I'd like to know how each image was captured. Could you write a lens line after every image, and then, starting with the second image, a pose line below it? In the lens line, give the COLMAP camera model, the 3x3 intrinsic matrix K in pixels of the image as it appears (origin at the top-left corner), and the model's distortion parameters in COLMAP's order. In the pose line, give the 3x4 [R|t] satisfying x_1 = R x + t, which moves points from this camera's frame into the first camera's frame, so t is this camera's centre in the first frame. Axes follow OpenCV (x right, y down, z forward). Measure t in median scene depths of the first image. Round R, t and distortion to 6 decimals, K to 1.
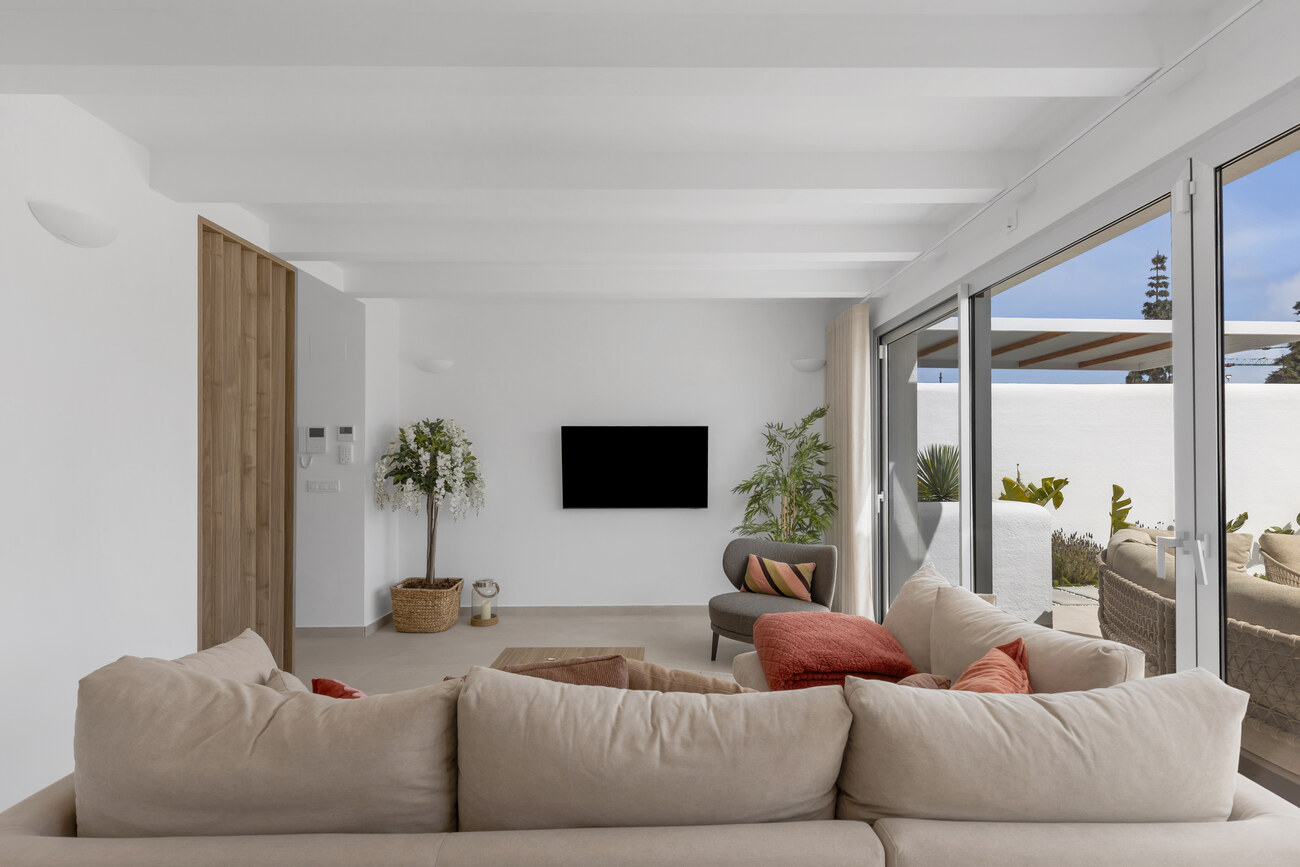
lens RADIAL K [[602.7, 0, 651.6], [0, 602.7, 456.0], [0, 0, 1]] dist [0.010847, -0.000213]
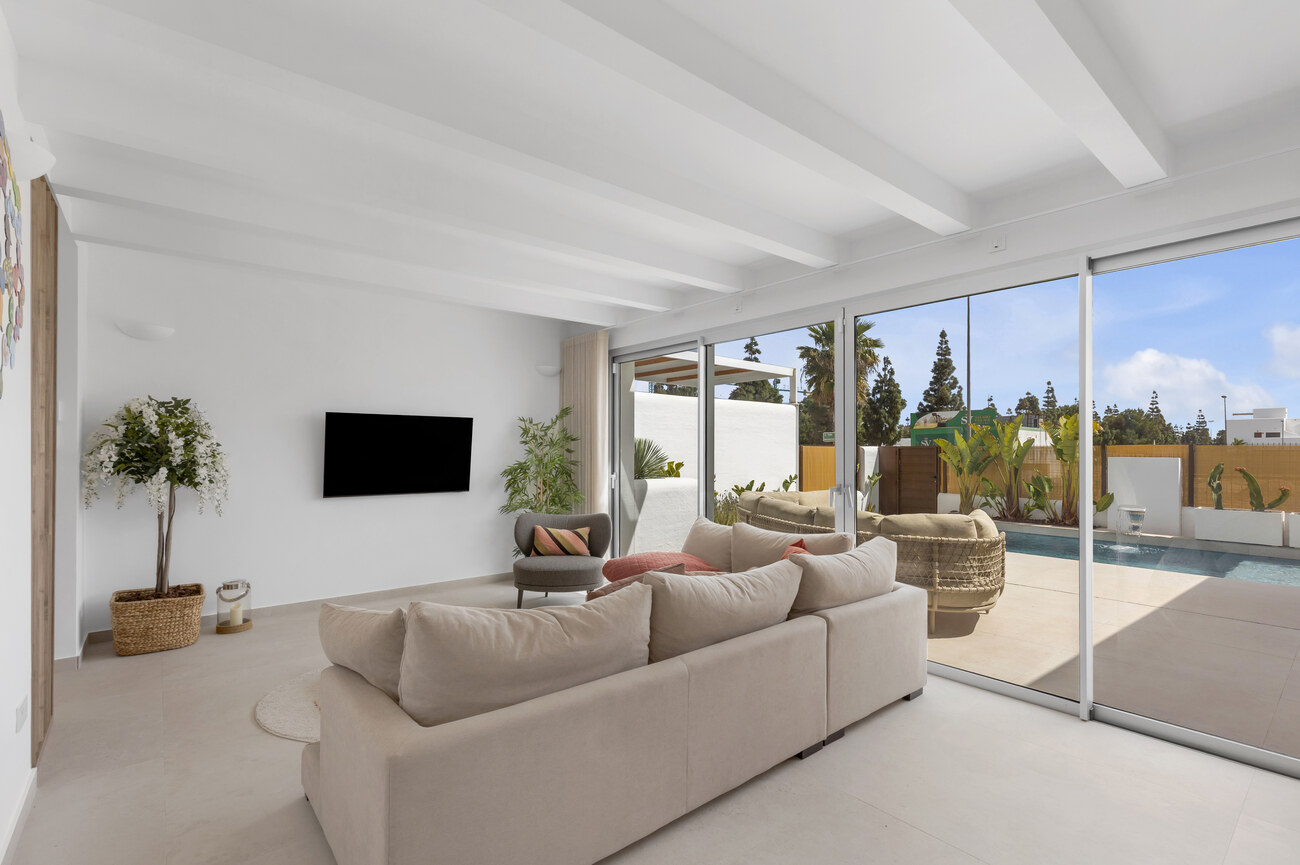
lens RADIAL K [[599.4, 0, 650.0], [0, 599.4, 432.5], [0, 0, 1]] dist [0.001898, -0.000299]
pose [[0.775901, 0.021971, 0.630472, -0.381377], [-0.008478, 0.999666, -0.024404, 0.002405], [-0.630798, 0.013590, 0.775828, -0.080278]]
